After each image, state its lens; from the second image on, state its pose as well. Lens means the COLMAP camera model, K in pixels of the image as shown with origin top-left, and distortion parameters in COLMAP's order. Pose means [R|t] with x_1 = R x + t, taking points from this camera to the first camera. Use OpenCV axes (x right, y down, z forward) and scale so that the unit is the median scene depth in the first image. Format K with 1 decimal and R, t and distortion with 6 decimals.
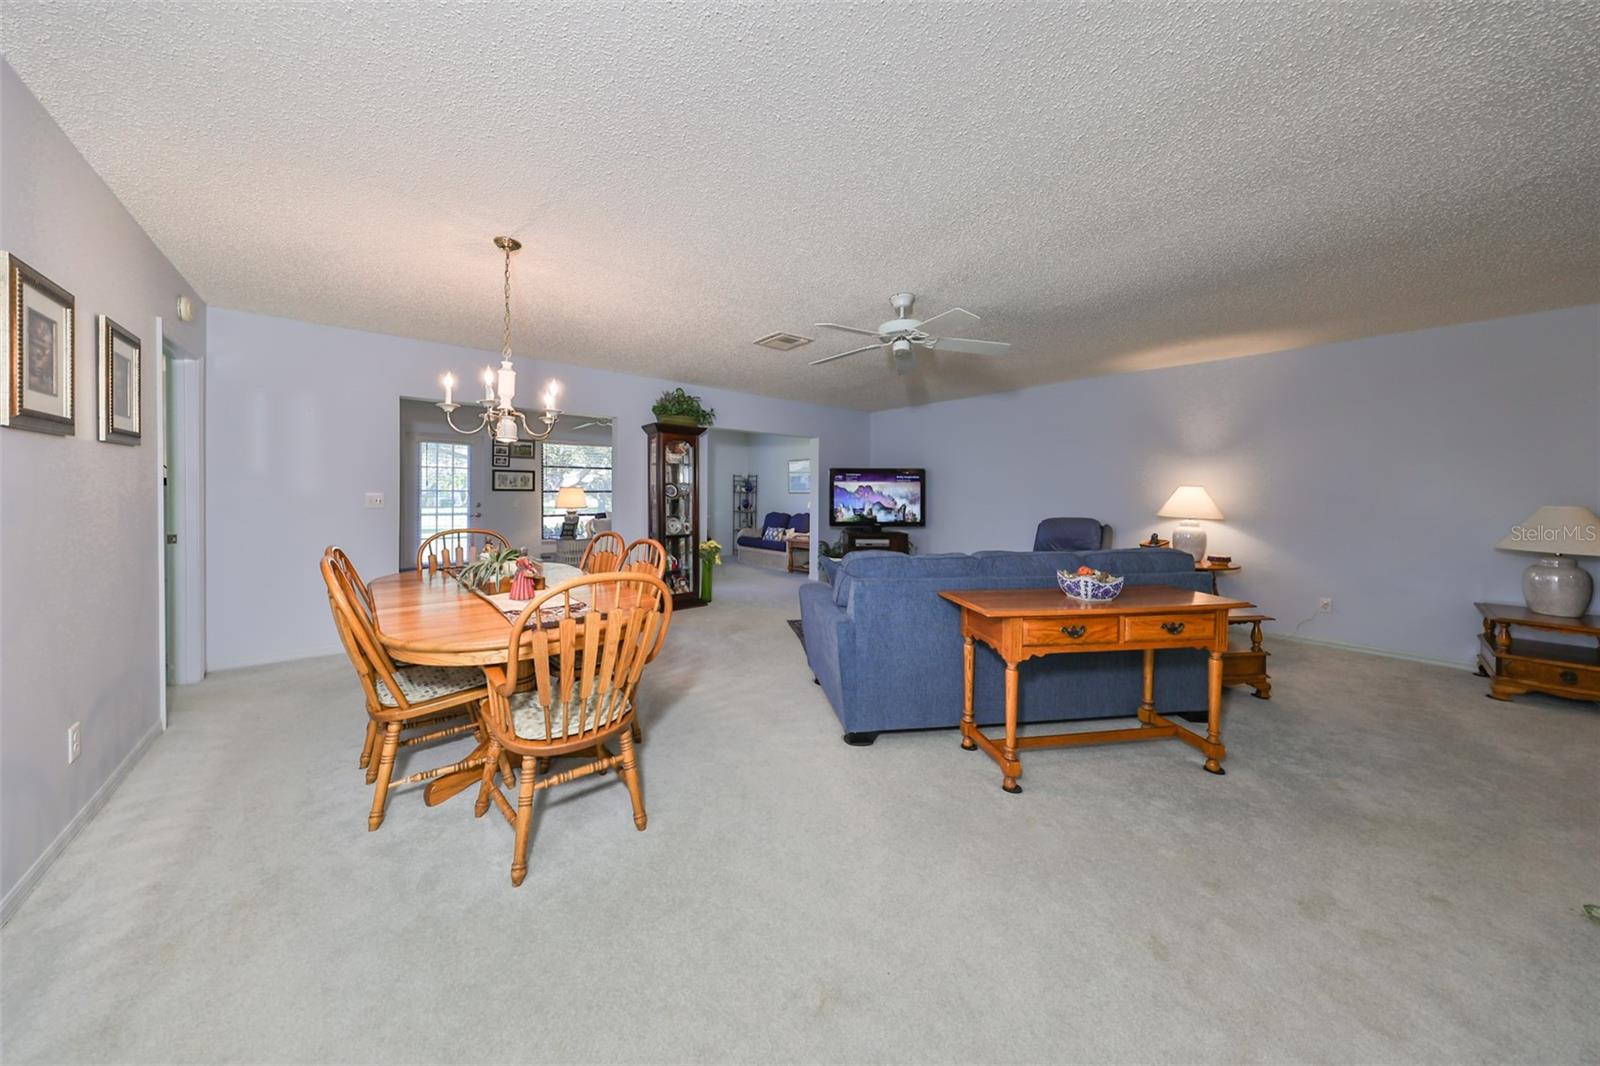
lens RADIAL K [[489.8, 0, 805.5], [0, 489.8, 491.9], [0, 0, 1]] dist [0.000112, 0.000003]
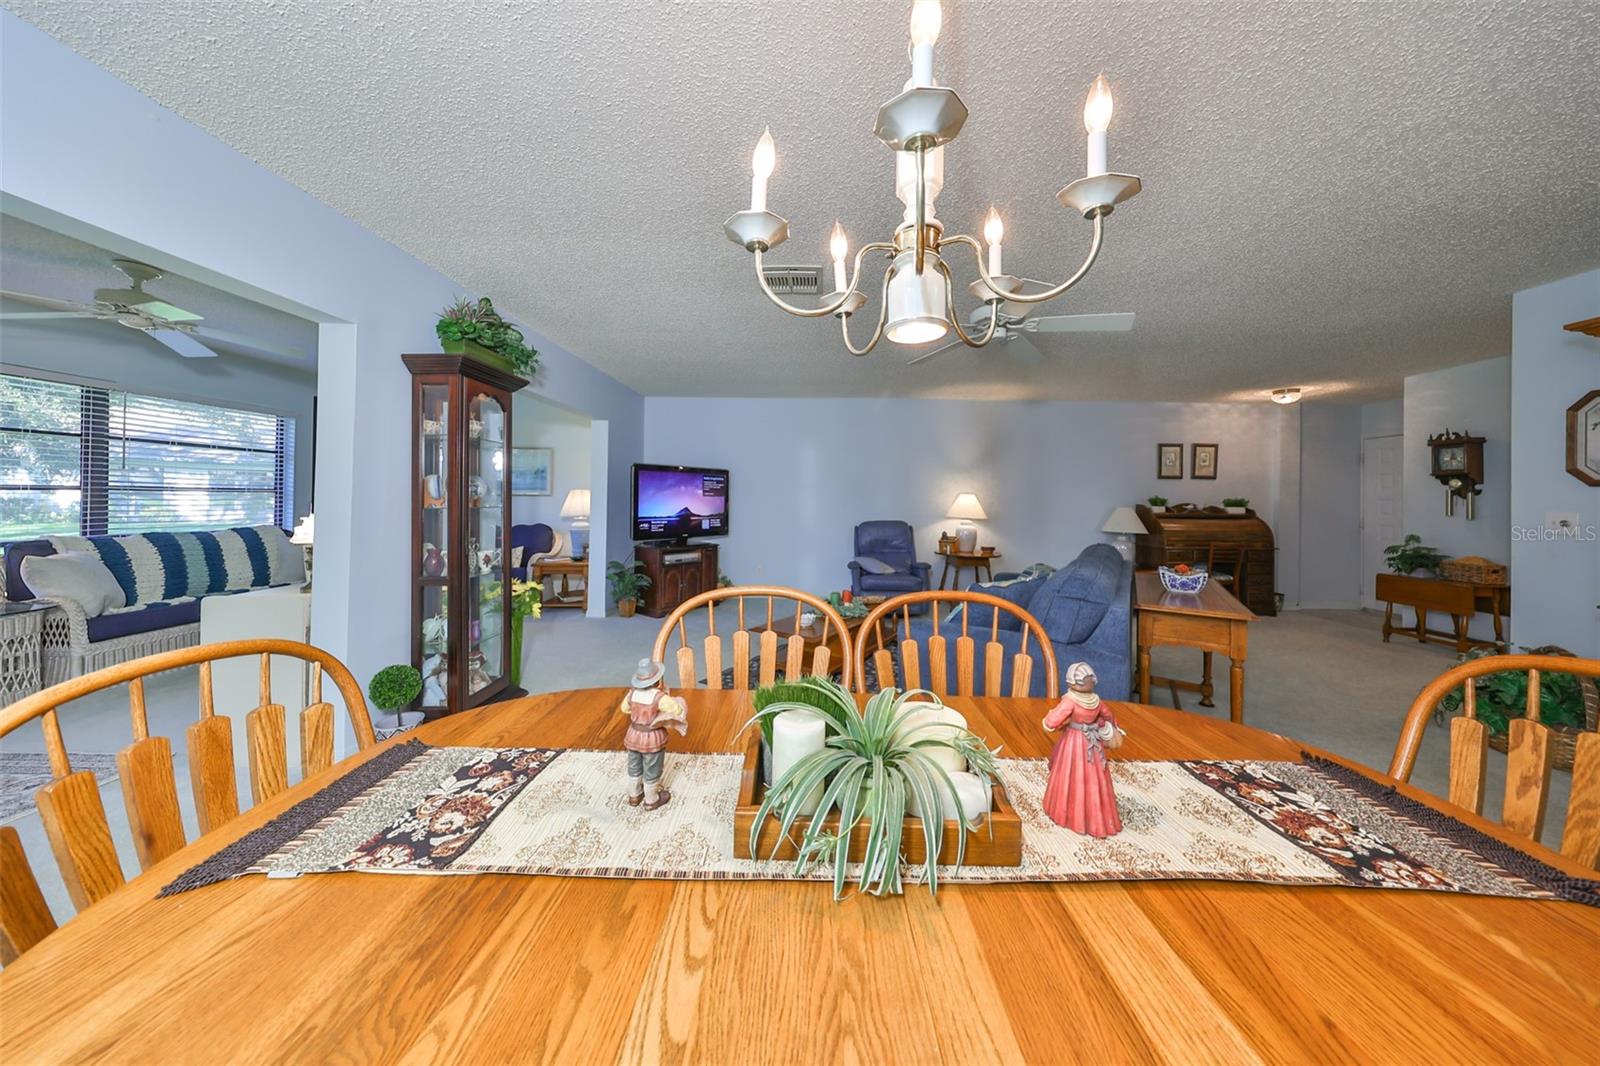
lens RADIAL K [[489.8, 0, 805.5], [0, 489.8, 491.9], [0, 0, 1]] dist [0.000112, 0.000003]
pose [[0.705889, 0.016915, 0.708121, -0.388397], [-0.009610, 0.999852, -0.014304, 0.006288], [-0.708258, 0.003292, 0.705946, 0.358924]]
